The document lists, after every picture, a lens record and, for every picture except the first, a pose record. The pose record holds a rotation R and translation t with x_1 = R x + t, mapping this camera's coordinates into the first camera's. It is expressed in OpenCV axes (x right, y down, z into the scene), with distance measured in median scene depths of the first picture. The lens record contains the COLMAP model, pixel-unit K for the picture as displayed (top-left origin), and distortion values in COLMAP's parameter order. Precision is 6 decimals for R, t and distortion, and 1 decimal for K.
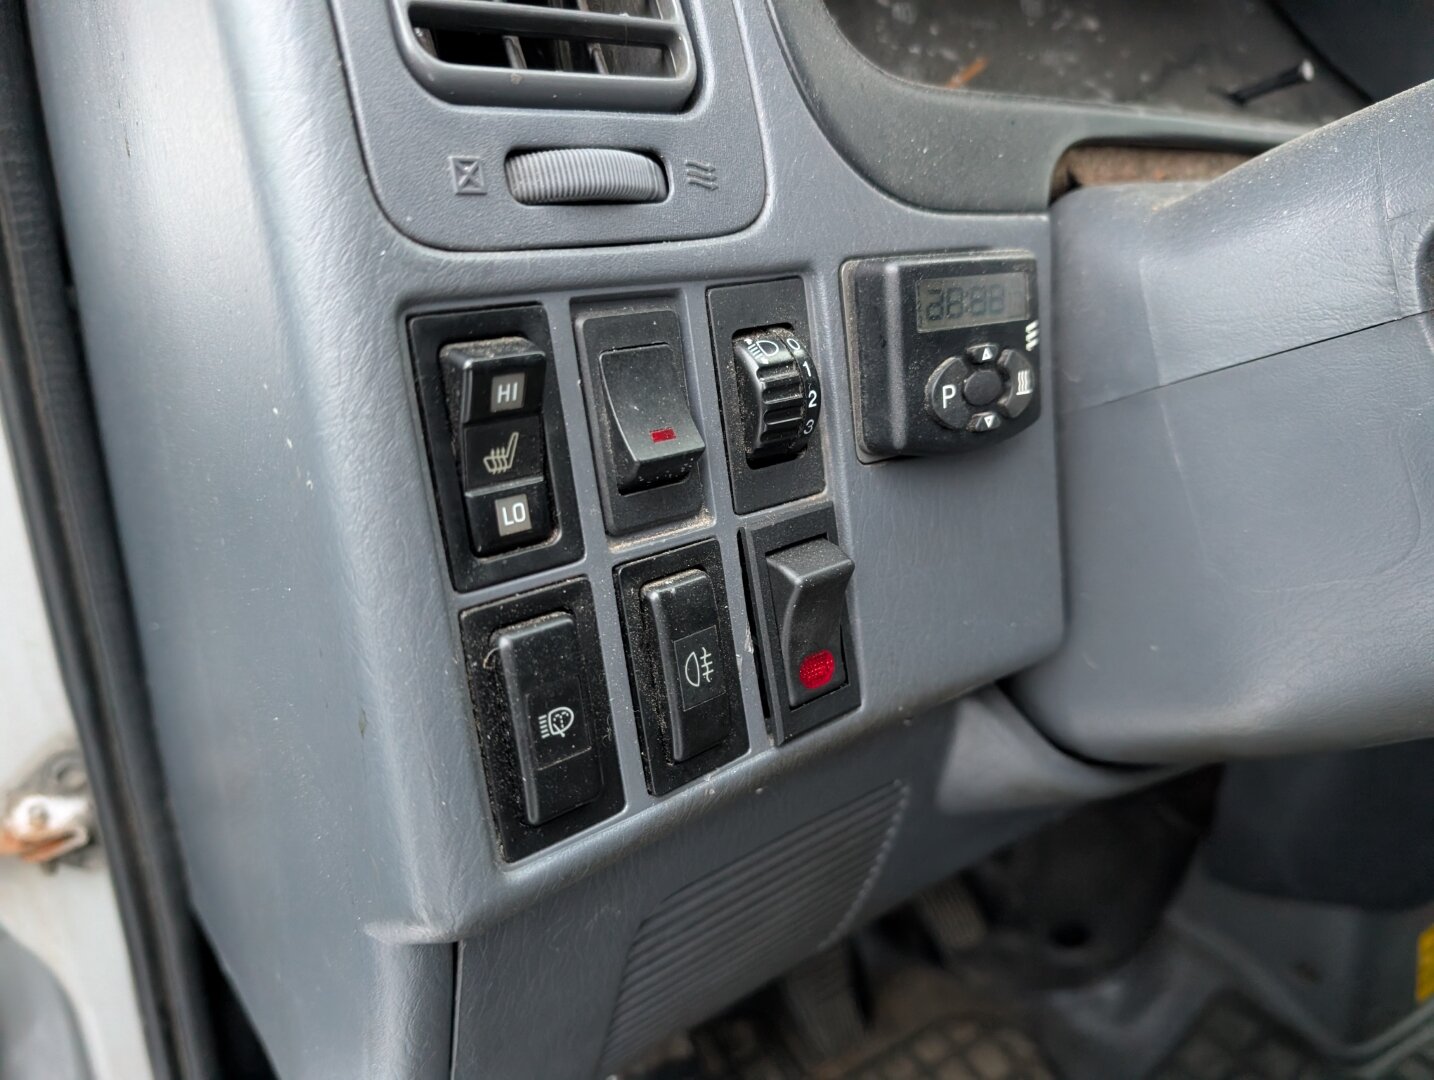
lens RADIAL K [[1025.8, 0, 686.3], [0, 1025.8, 526.6], [0, 0, 1]] dist [0.025329, -0.025269]
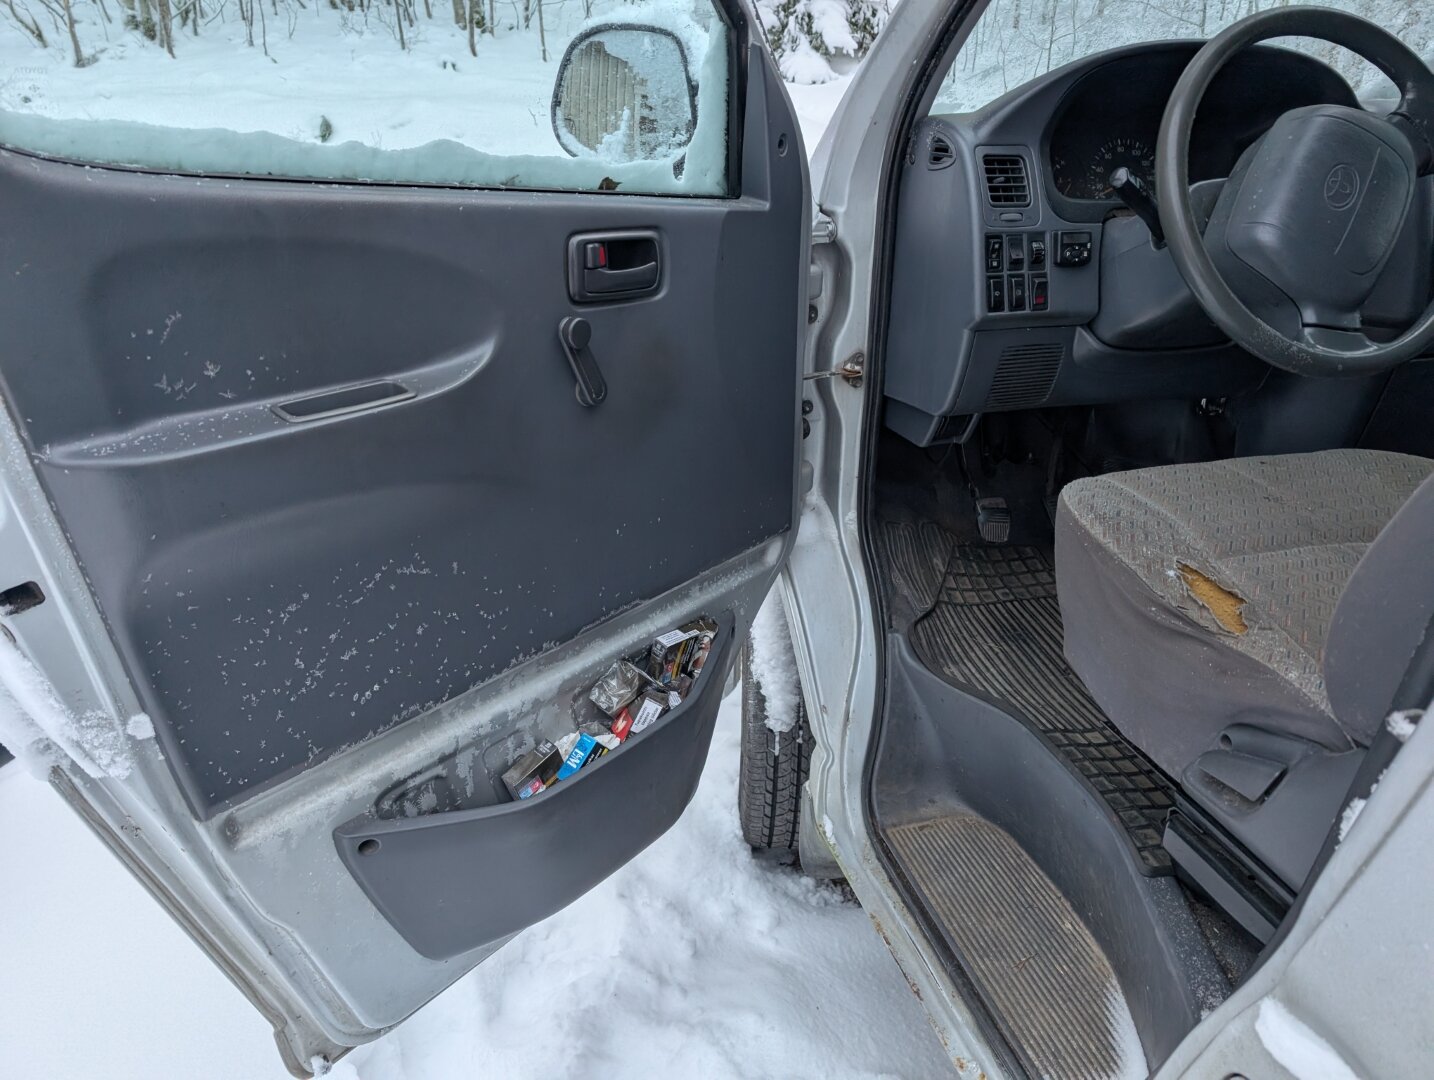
lens RADIAL K [[1025.8, 0, 724.5], [0, 1025.8, 545.7], [0, 0, 1]] dist [0.025329, -0.025269]
pose [[0.944456, 0.121234, -0.305459, 0.441018], [-0.113341, 0.992603, 0.043513, 1.672751], [0.308475, -0.006475, 0.951210, -5.852269]]
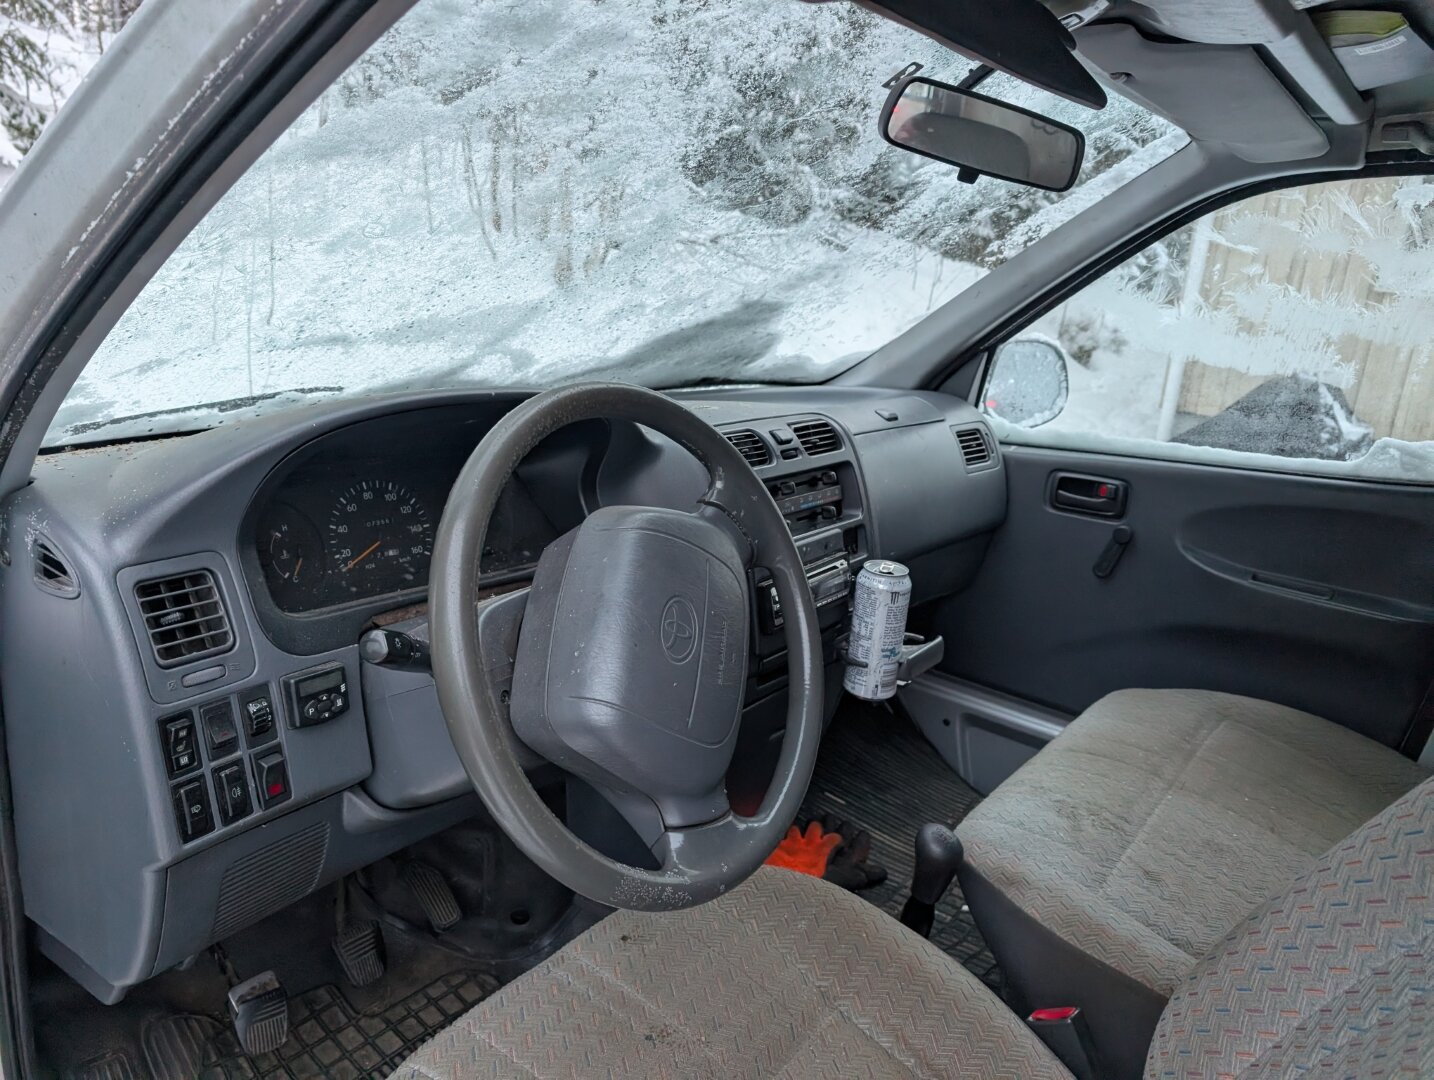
lens RADIAL K [[1025.8, 0, 711.1], [0, 1025.8, 534.5], [0, 0, 1]] dist [0.025329, -0.025269]
pose [[0.945660, -0.021644, 0.324436, 0.469178], [0.048976, 0.995880, -0.076317, -0.451653], [-0.321447, 0.088060, 0.942824, -3.375645]]
